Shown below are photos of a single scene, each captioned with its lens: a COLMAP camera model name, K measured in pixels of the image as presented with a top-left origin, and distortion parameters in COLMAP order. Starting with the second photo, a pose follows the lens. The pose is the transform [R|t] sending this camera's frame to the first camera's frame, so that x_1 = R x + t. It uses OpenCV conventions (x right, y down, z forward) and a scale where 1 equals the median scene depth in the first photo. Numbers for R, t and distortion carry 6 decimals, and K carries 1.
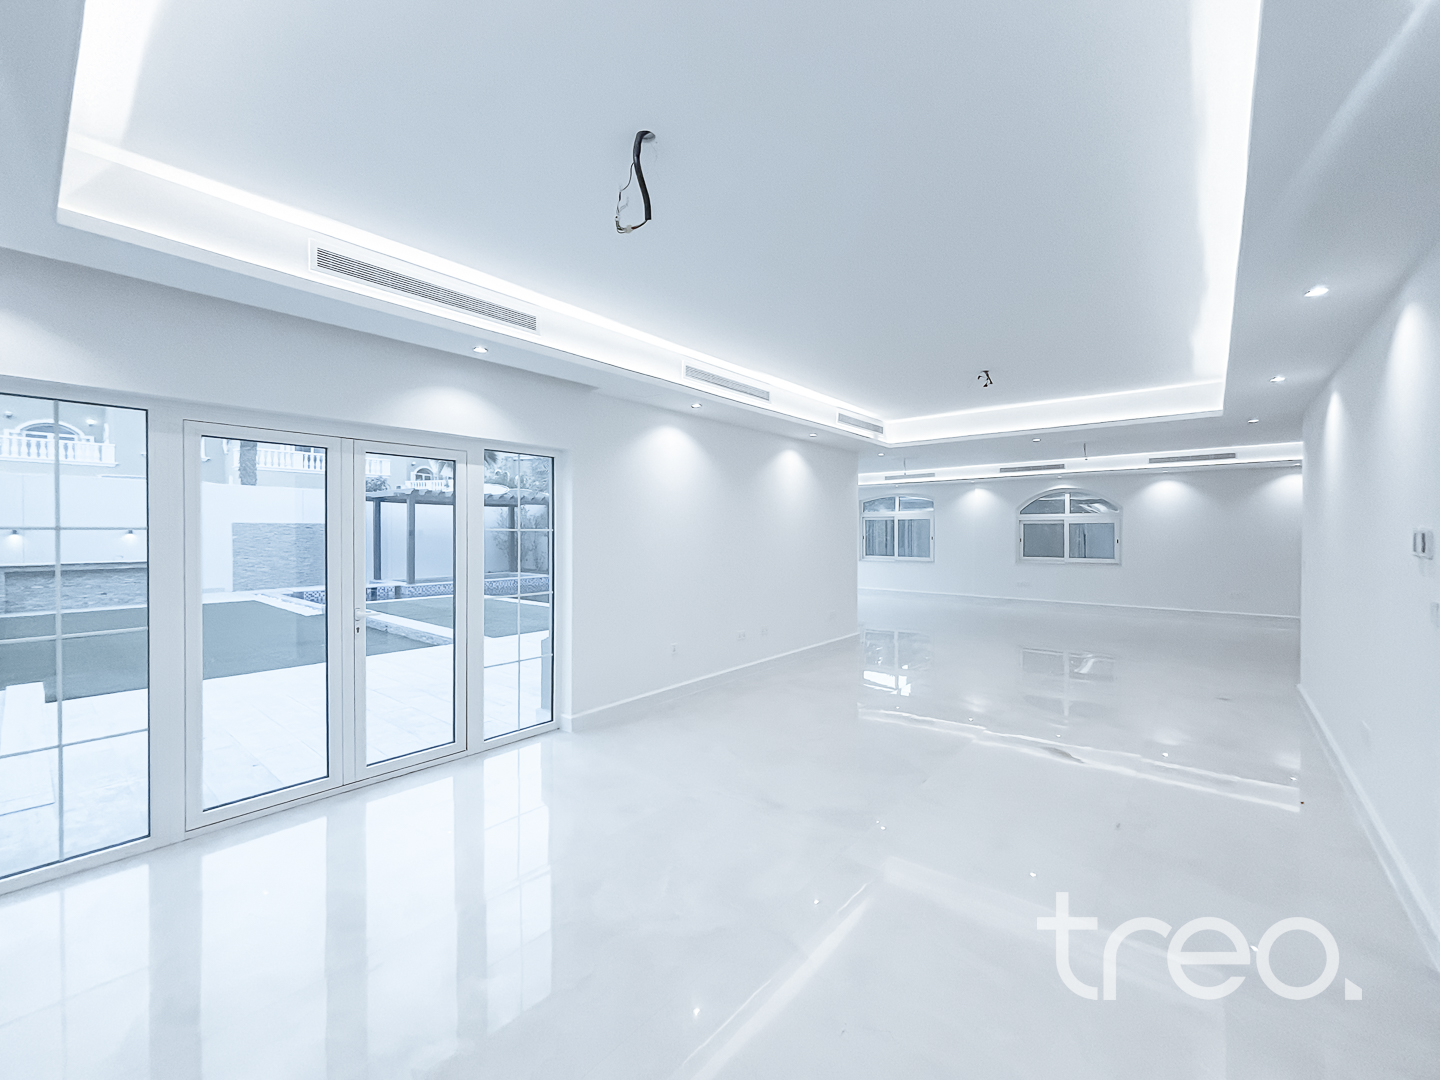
lens RADIAL K [[599.2, 0, 714.7], [0, 599.2, 537.3], [0, 0, 1]] dist [0.019121, 0.000315]
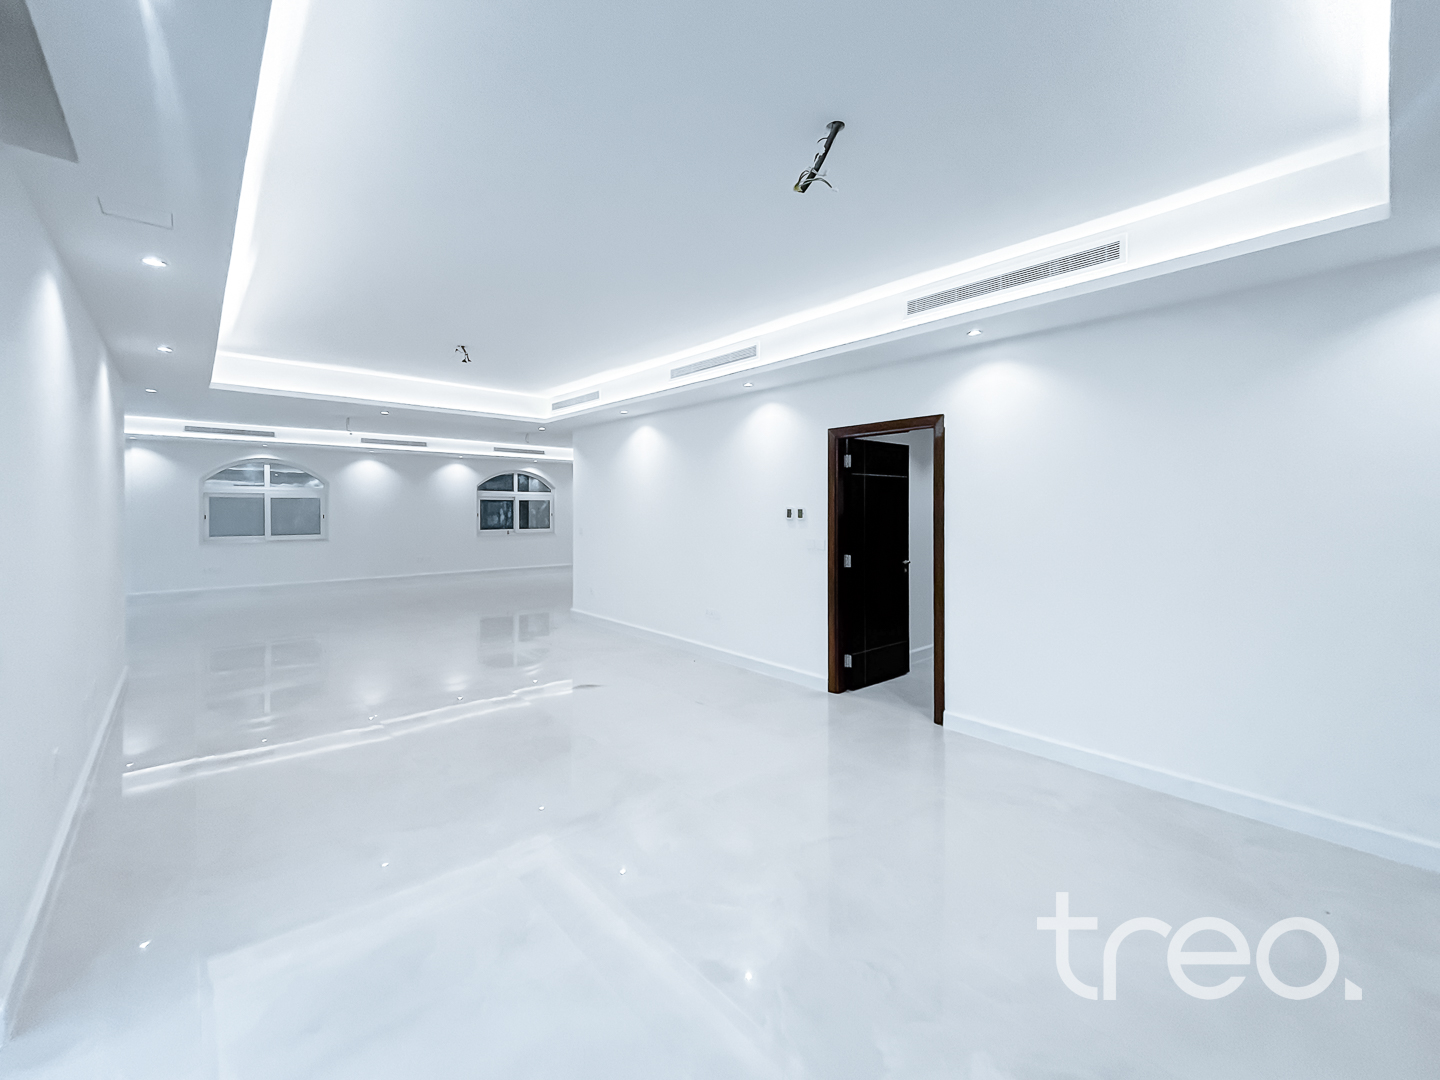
lens RADIAL K [[599.2, 0, 724.8], [0, 599.2, 511.8], [0, 0, 1]] dist [0.019121, 0.000315]
pose [[0.132317, -0.007756, 0.991177, -0.235558], [0.008678, 0.999940, 0.006666, -0.002194], [-0.991169, 0.007719, 0.132377, 0.213643]]
